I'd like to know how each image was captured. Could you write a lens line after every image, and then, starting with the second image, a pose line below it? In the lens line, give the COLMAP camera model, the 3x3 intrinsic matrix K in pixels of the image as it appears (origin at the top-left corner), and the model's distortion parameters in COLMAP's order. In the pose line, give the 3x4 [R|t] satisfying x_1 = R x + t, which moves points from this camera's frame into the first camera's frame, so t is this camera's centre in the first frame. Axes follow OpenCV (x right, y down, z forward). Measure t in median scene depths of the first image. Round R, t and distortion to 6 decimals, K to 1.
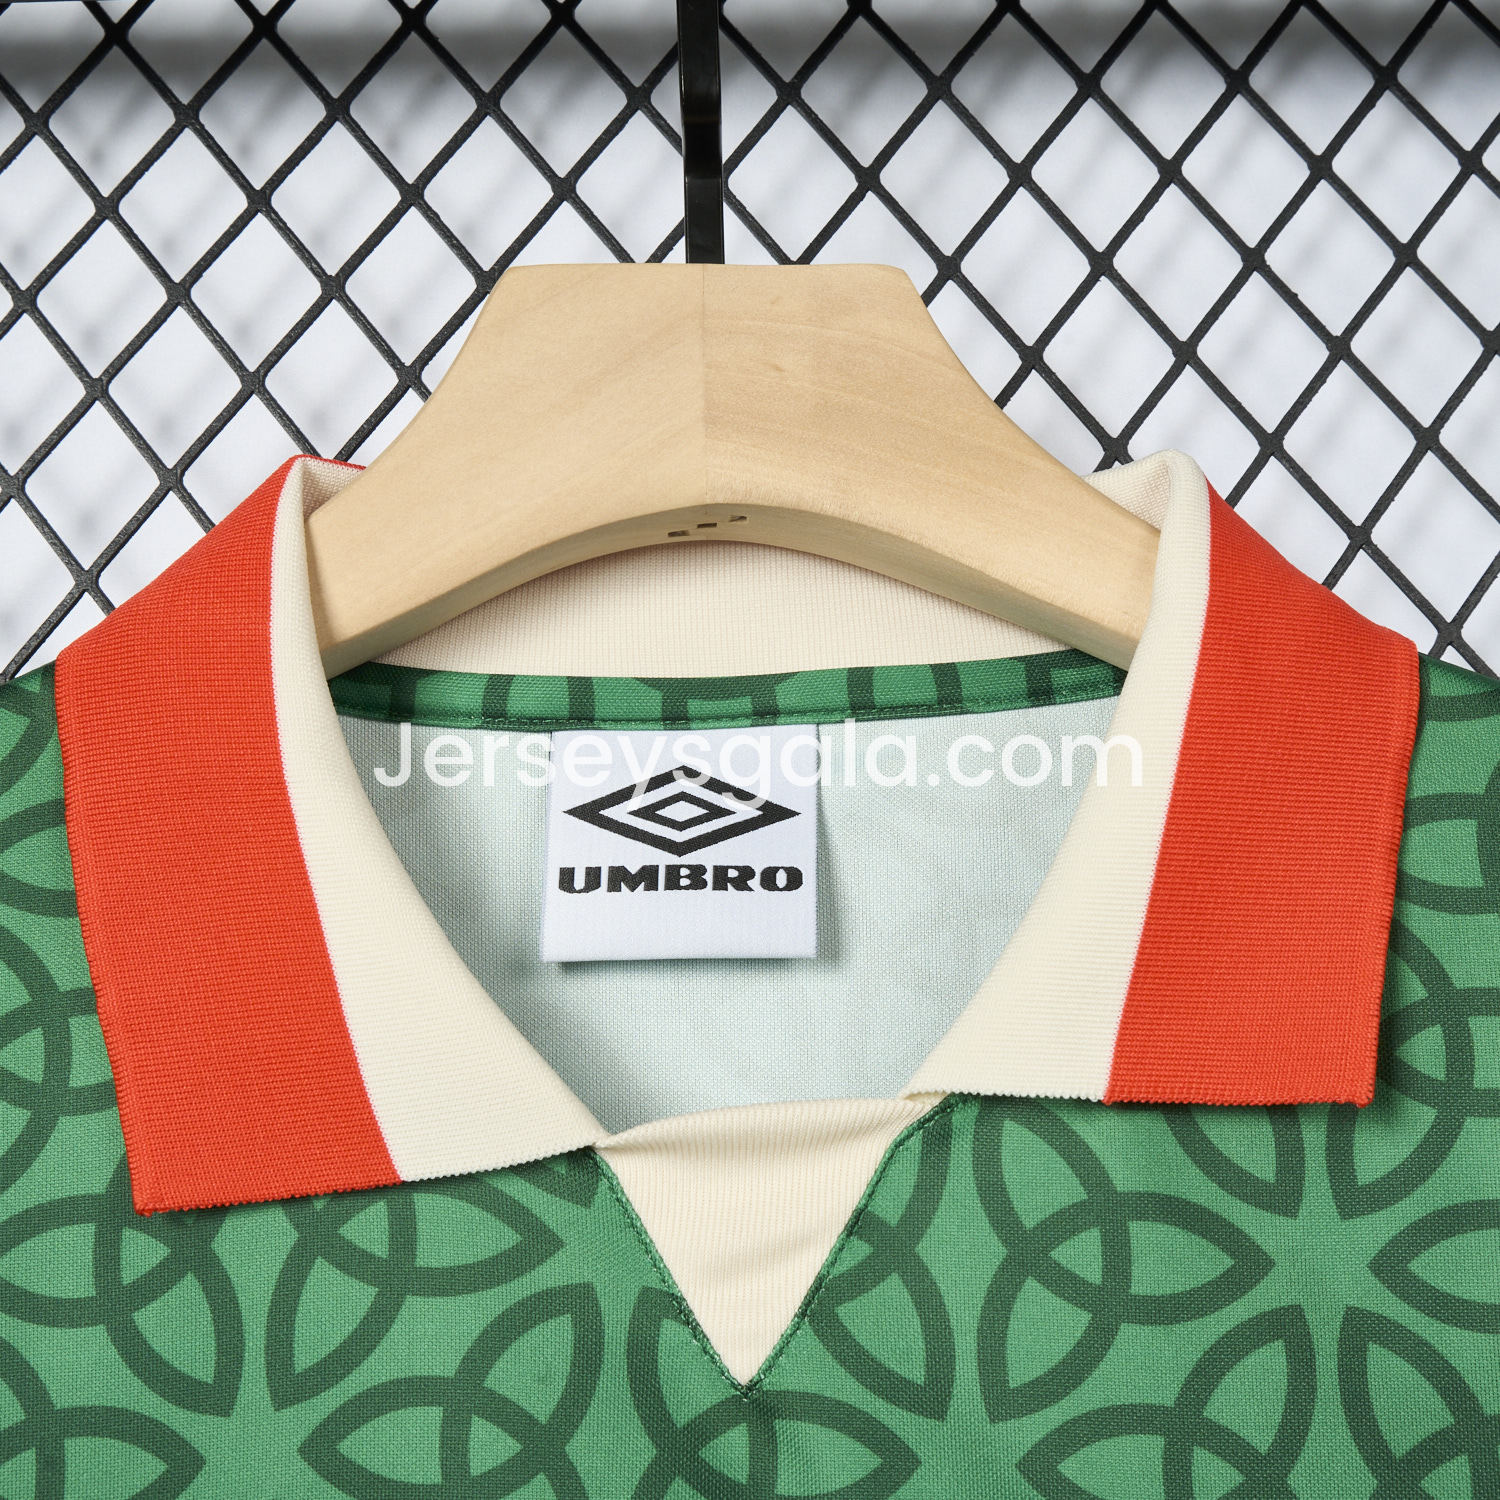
lens RADIAL K [[2630.0, 0, 750.8], [0, 2630.0, 759.8], [0, 0, 1]] dist [-0.025322, 0.000000]
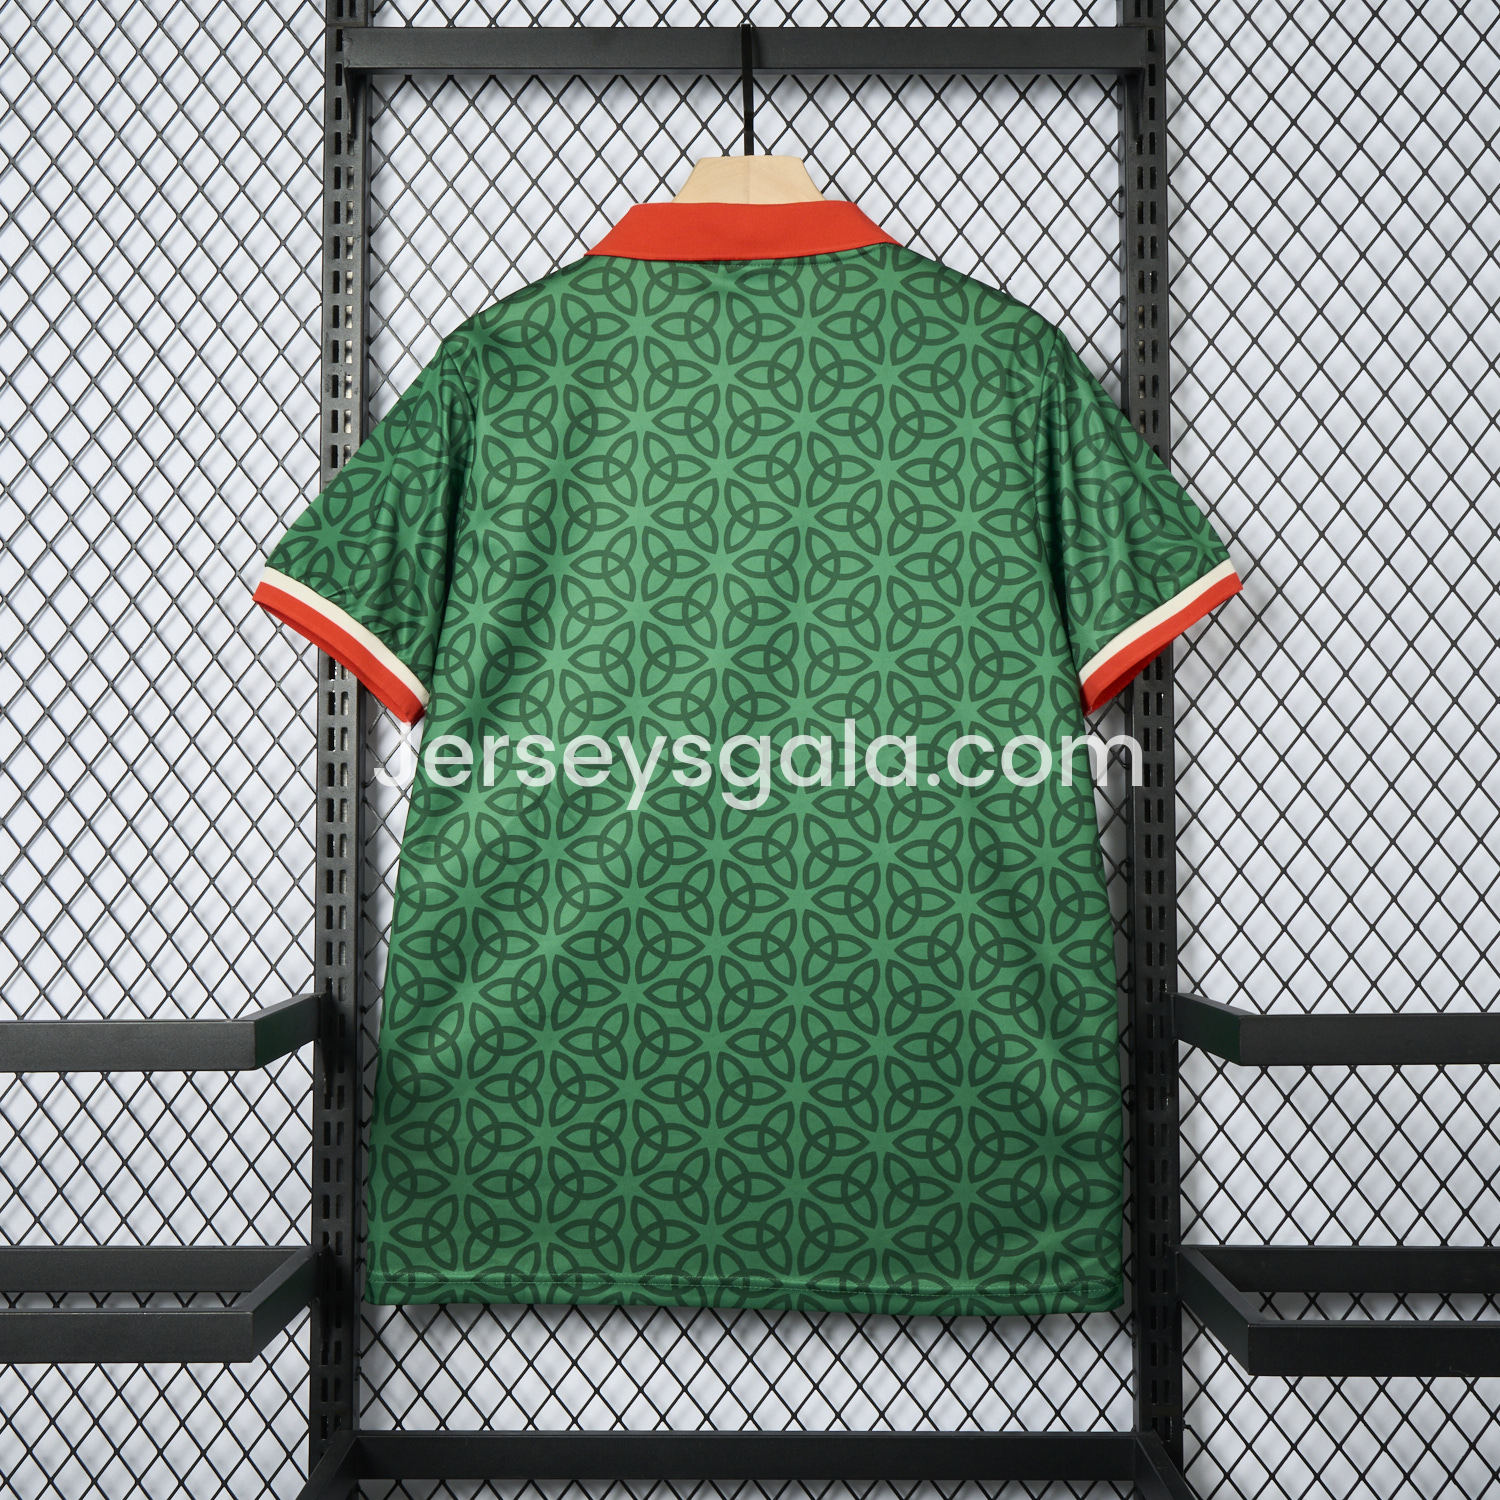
lens RADIAL K [[2630.0, 0, 793.5], [0, 2630.0, 776.8], [0, 0, 1]] dist [-0.025322, 0.000000]
pose [[0.999641, 0.024384, 0.011116, 0.040320], [-0.026100, 0.979961, 0.197470, -0.070628], [-0.006078, -0.197689, 0.980246, -3.349385]]
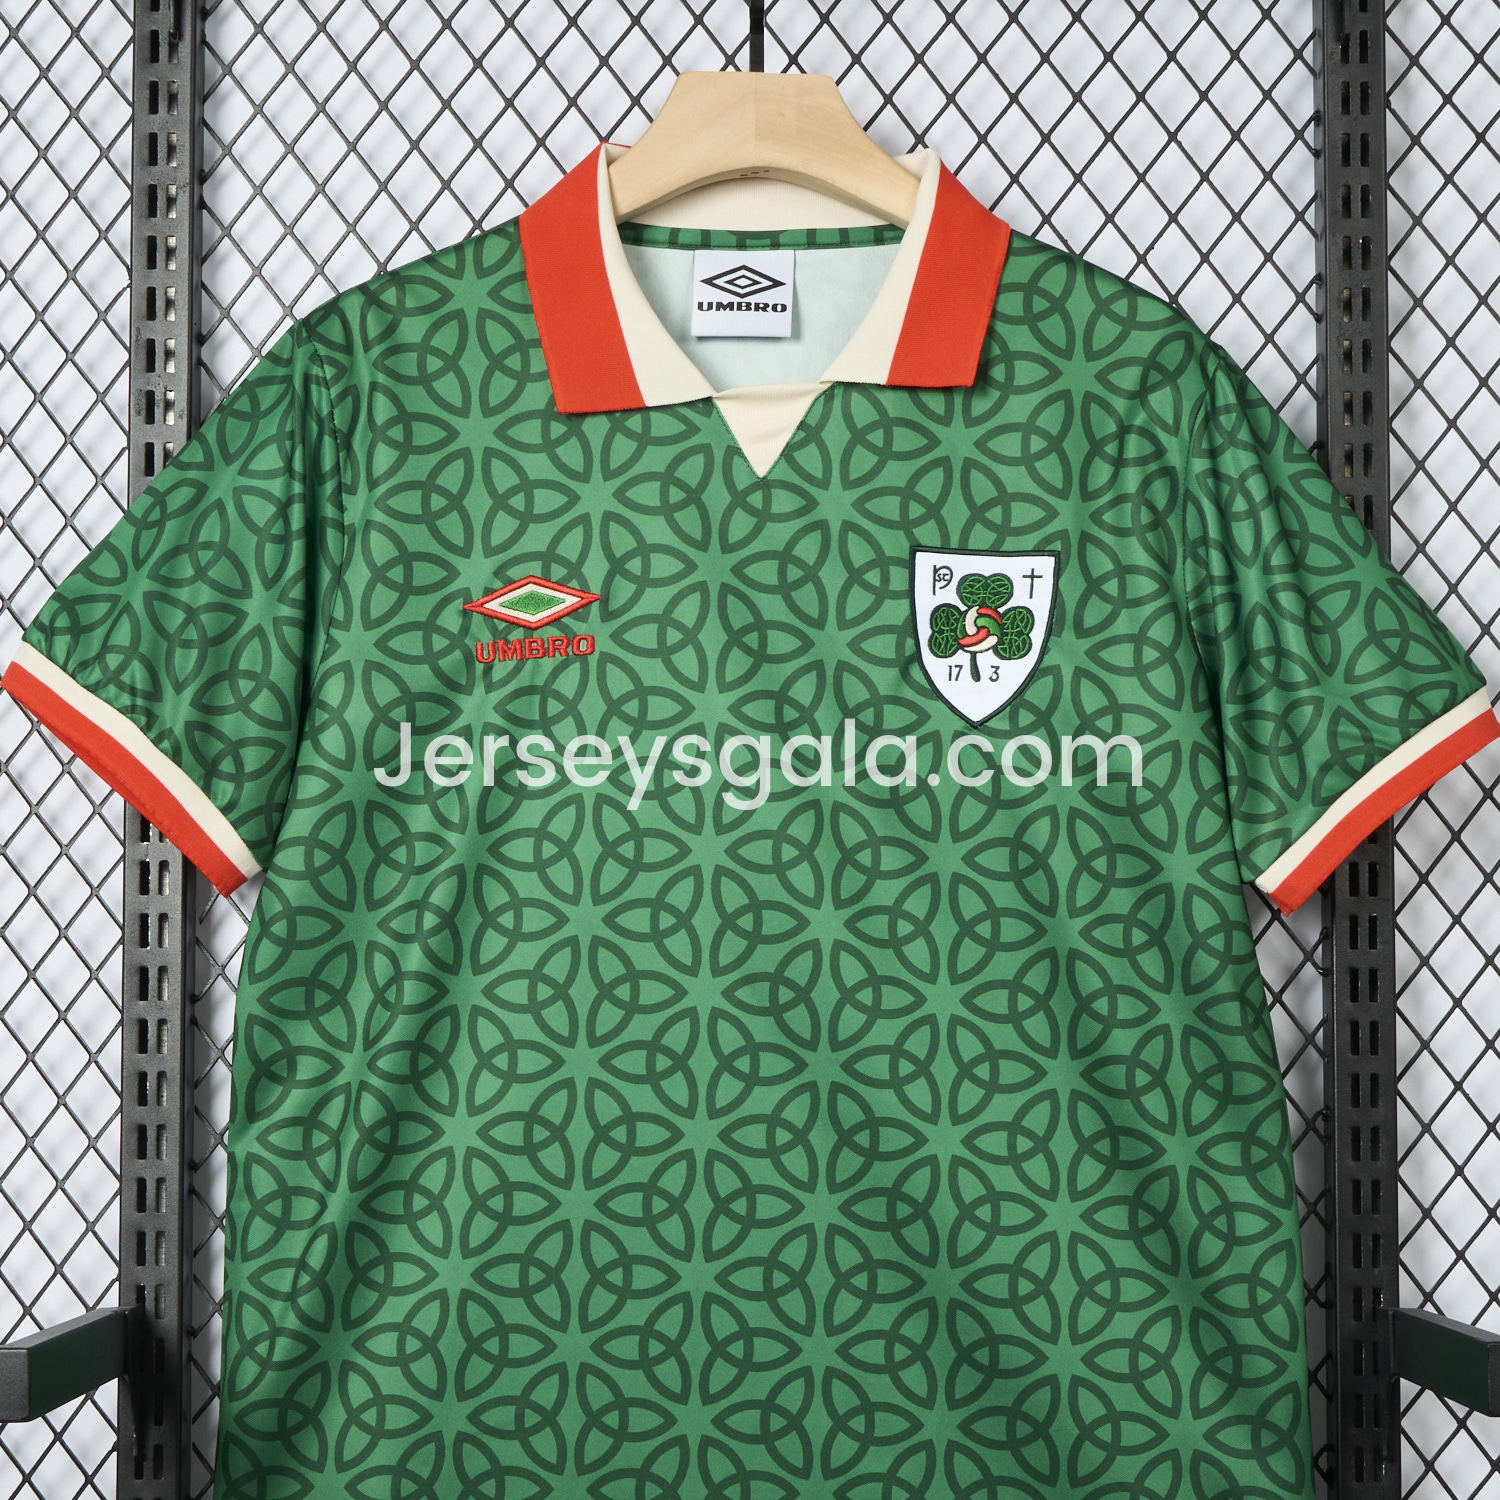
lens RADIAL K [[2630.0, 0, 781.7], [0, 2630.0, 778.3], [0, 0, 1]] dist [-0.025322, 0.000000]
pose [[0.999650, 0.025594, 0.006687, 0.009050], [-0.026413, 0.979713, 0.198657, -0.019428], [-0.001467, -0.198764, 0.980046, -1.885850]]
